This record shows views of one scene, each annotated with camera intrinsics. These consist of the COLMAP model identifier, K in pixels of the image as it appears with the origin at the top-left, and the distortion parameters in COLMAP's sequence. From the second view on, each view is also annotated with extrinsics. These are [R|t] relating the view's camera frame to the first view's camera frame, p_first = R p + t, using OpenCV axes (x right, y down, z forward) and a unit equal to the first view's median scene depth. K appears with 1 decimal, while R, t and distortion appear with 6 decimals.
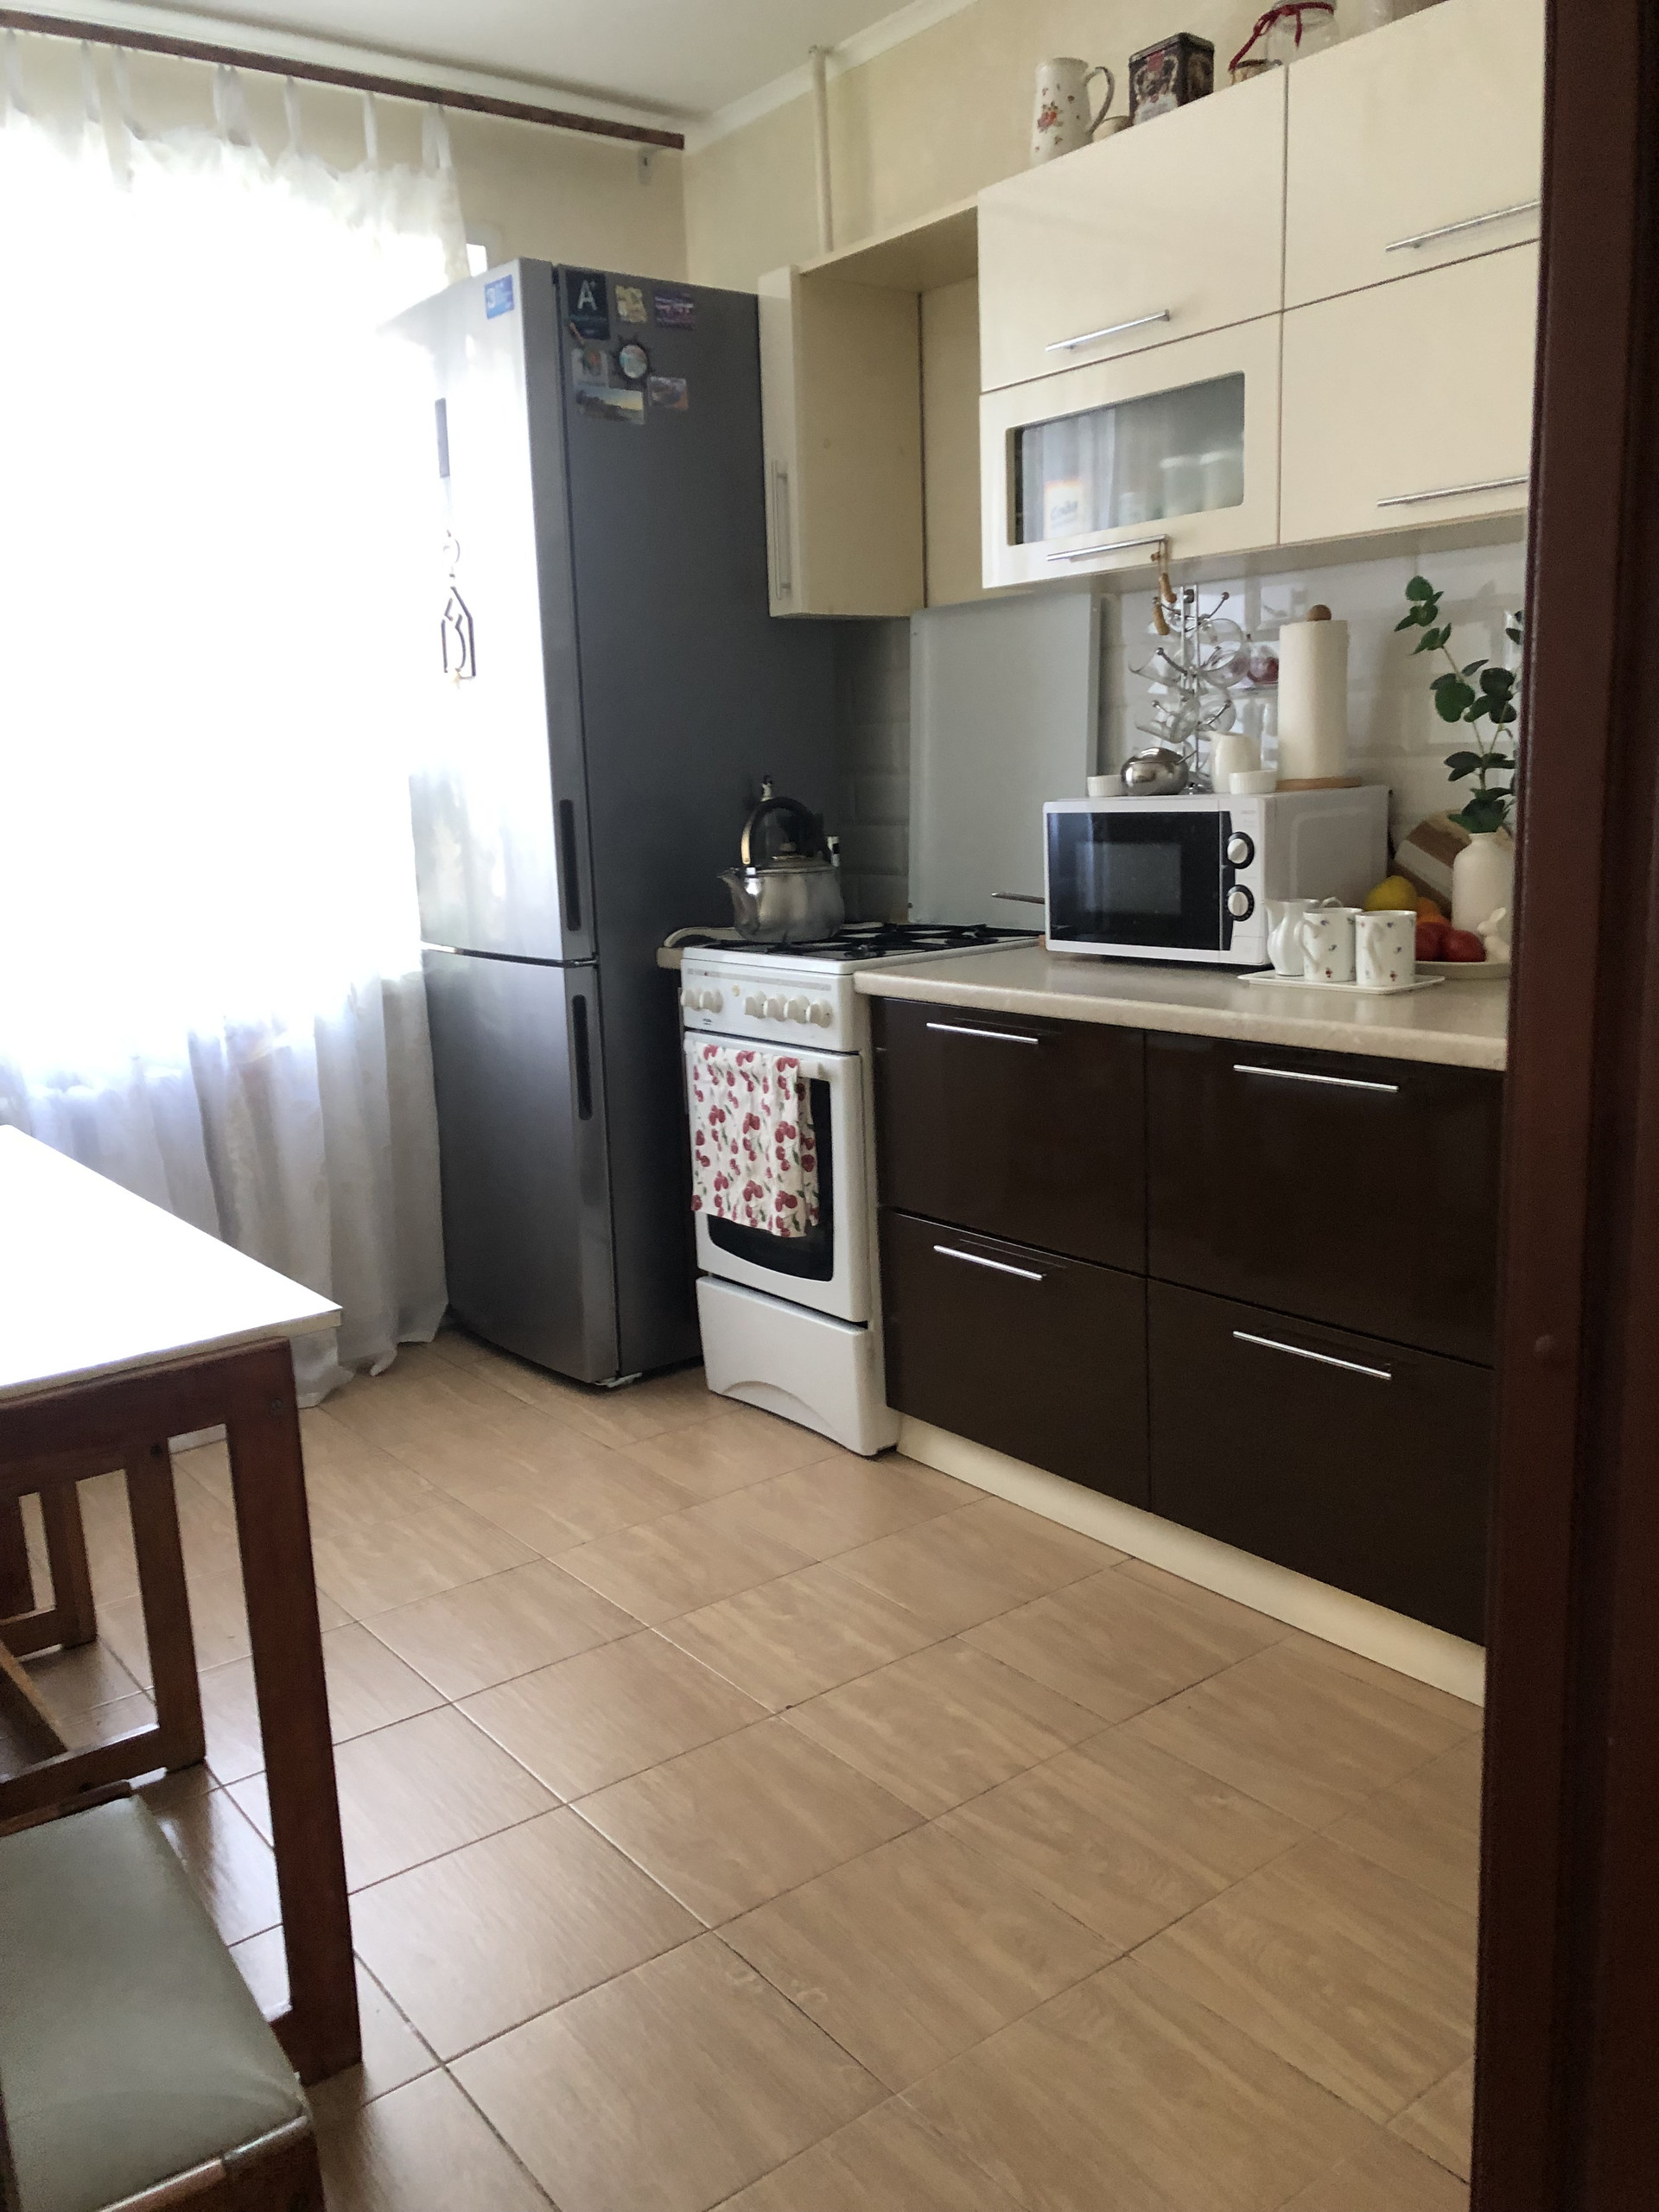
lens RADIAL K [[1820.1, 0, 829.5], [0, 1820.1, 1106.0], [0, 0, 1]] dist [0.043821, -0.016046]
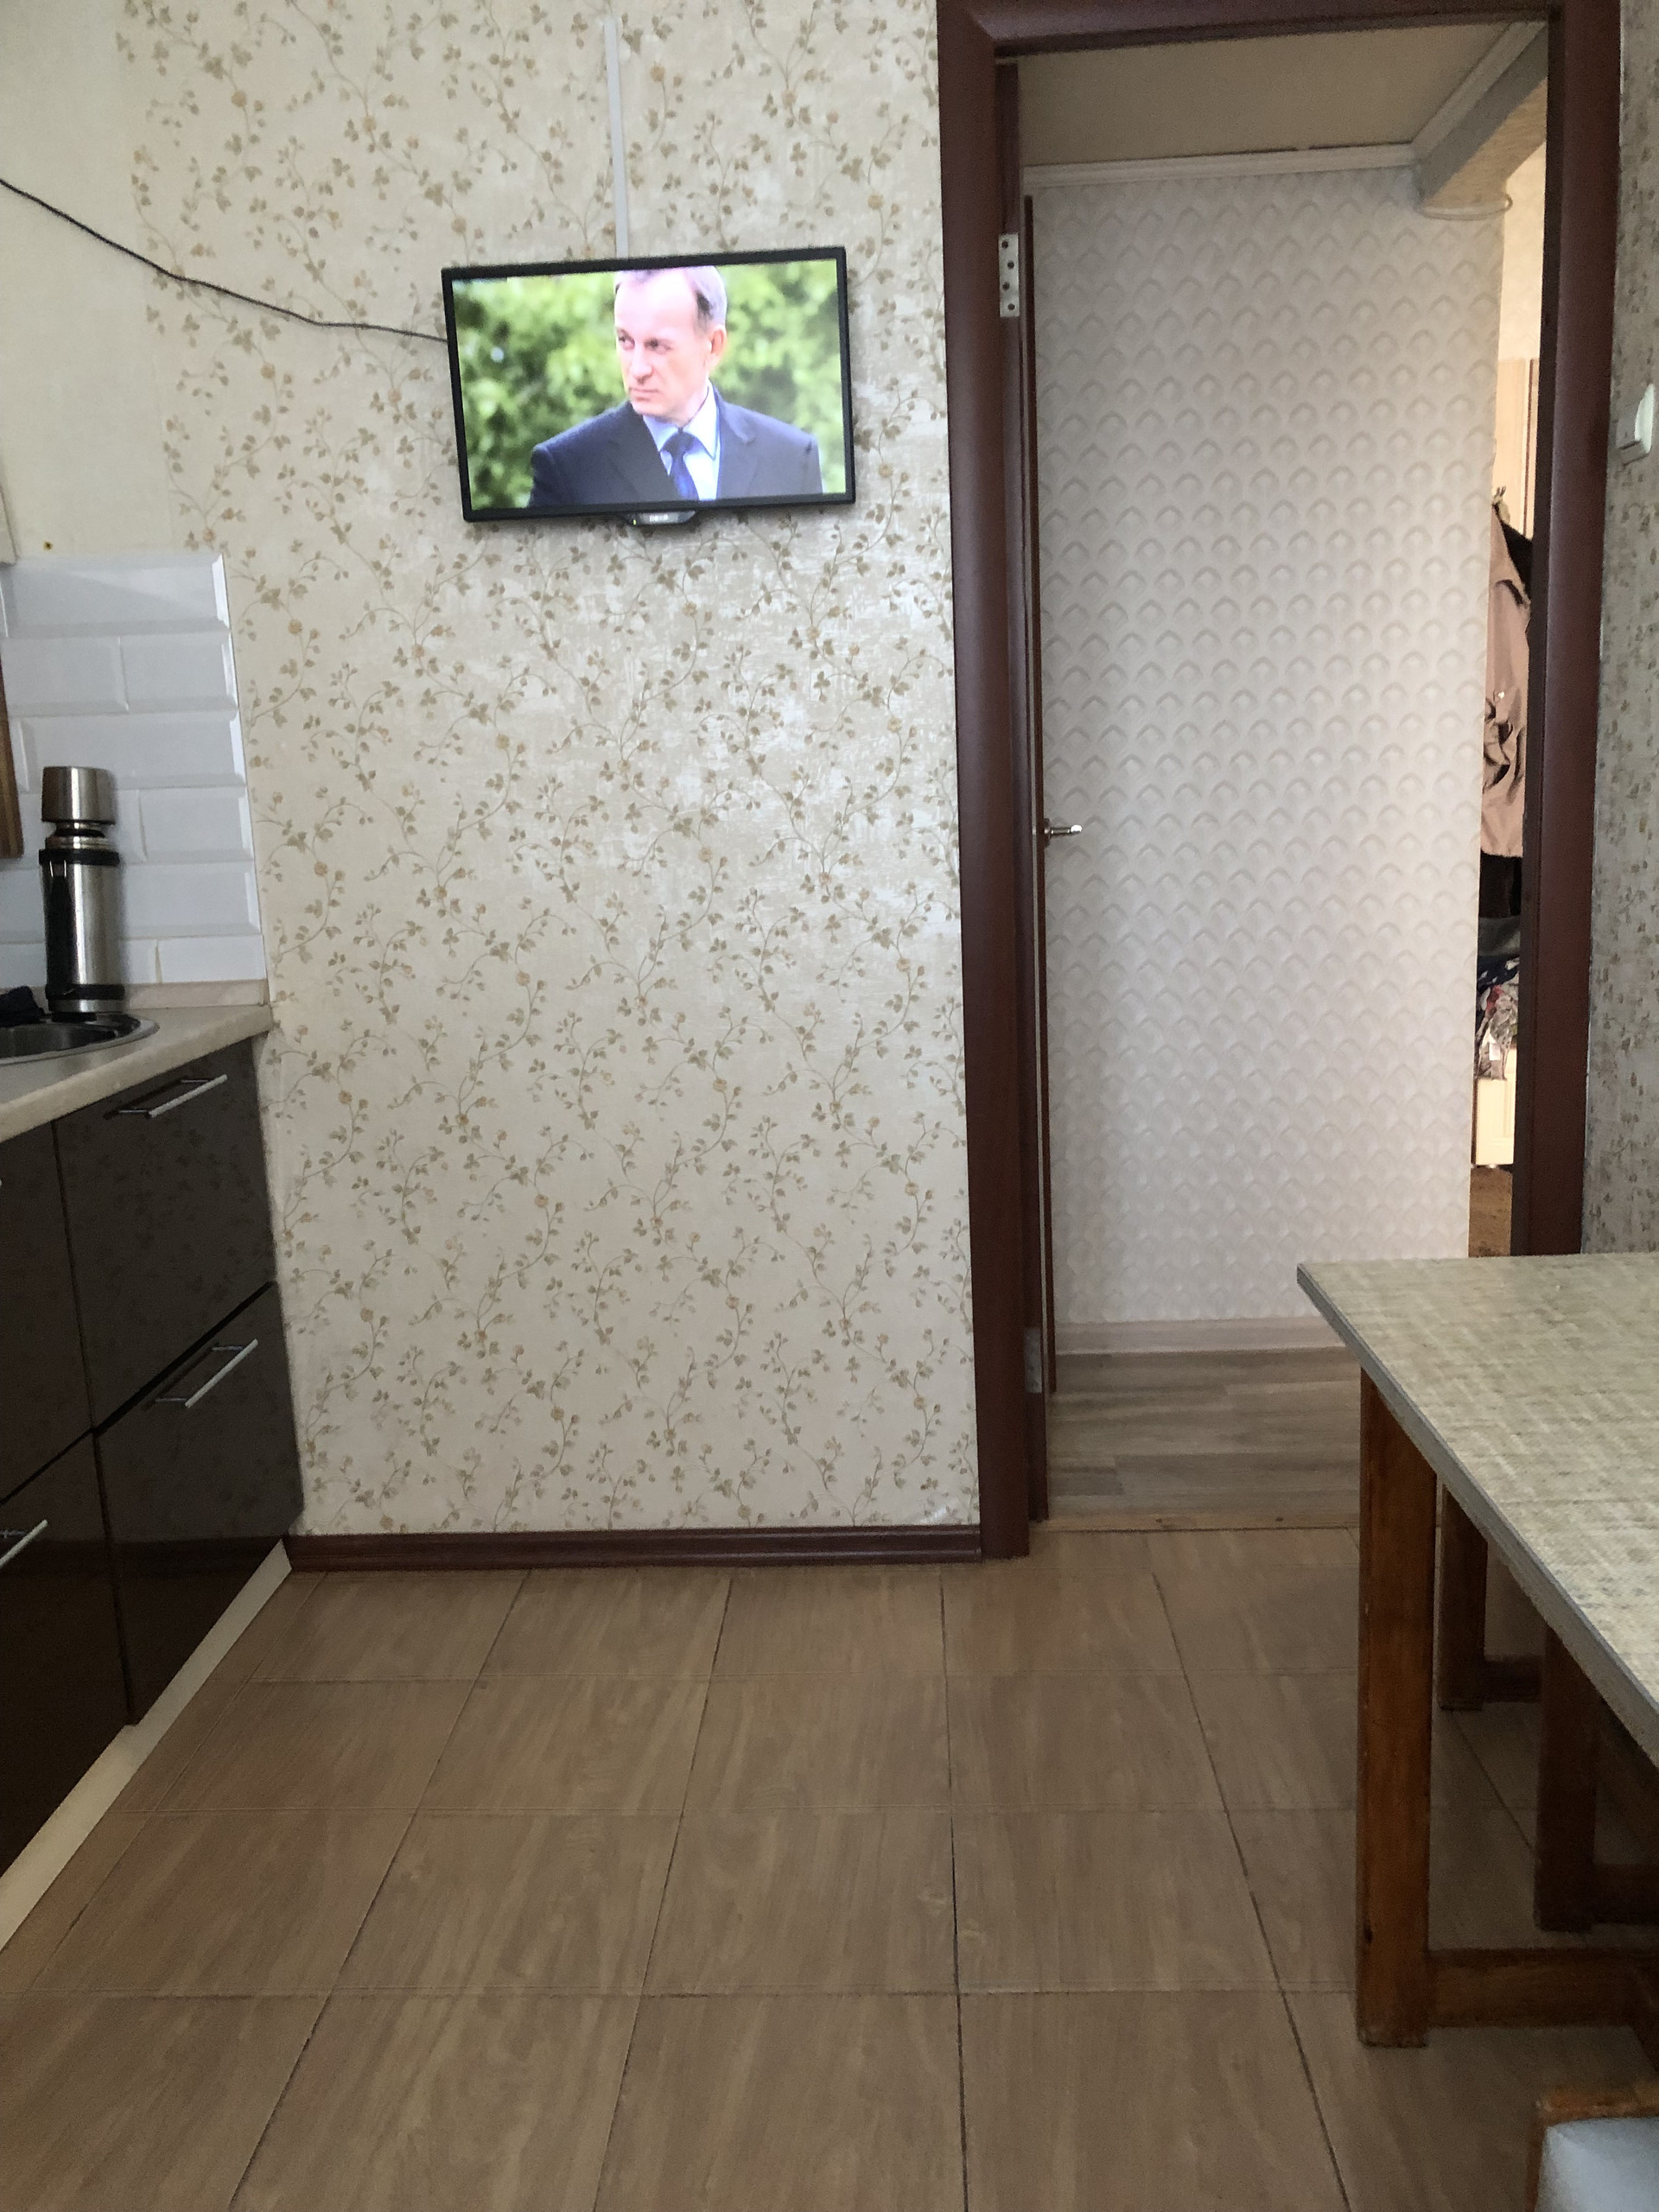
lens RADIAL K [[1781.2, 0, 833.0], [0, 1781.2, 1137.9], [0, 0, 1]] dist [0.015017, 0.011227]
pose [[-0.764467, -0.049006, 0.642797, -0.410884], [0.198905, 0.930528, 0.307496, -0.165314], [-0.613210, 0.362926, -0.701611, 1.094190]]
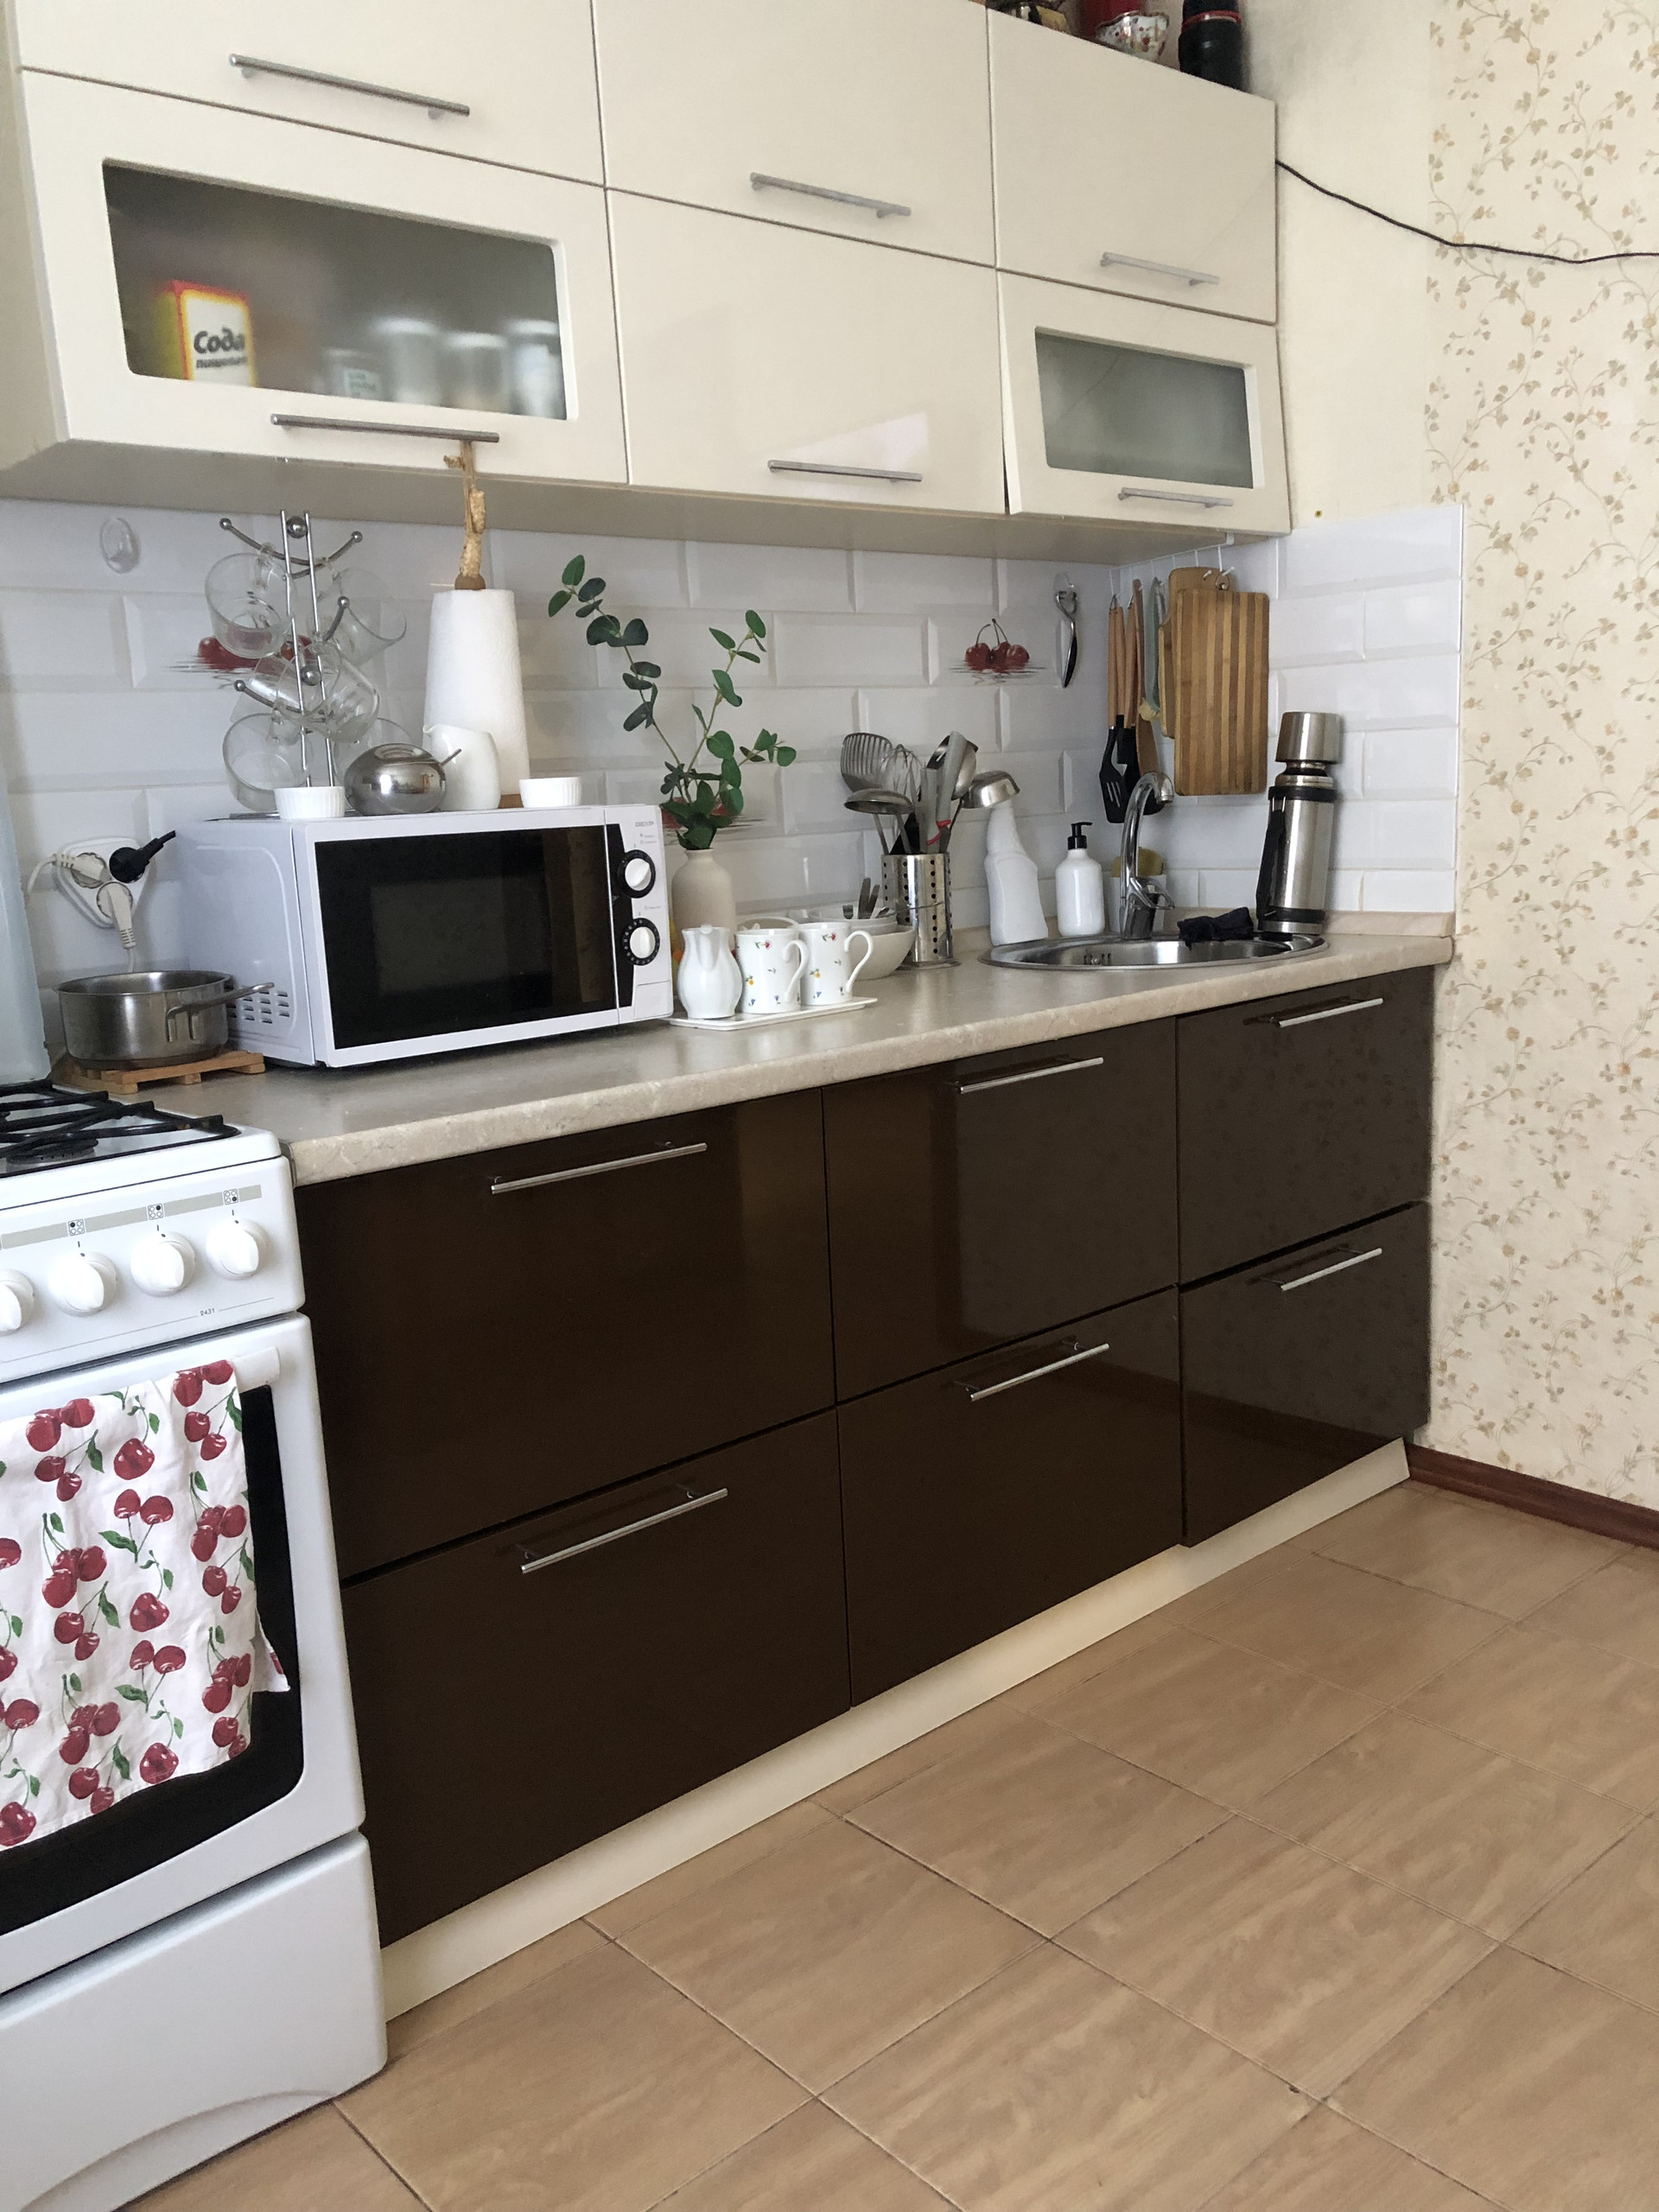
lens RADIAL K [[1820.1, 0, 829.5], [0, 1820.1, 1106.0], [0, 0, 1]] dist [0.043821, -0.016046]
pose [[-0.077729, -0.127647, 0.988769, -0.561172], [0.241440, 0.959838, 0.142892, -0.136689], [-0.967298, 0.249836, -0.043788, 0.984337]]
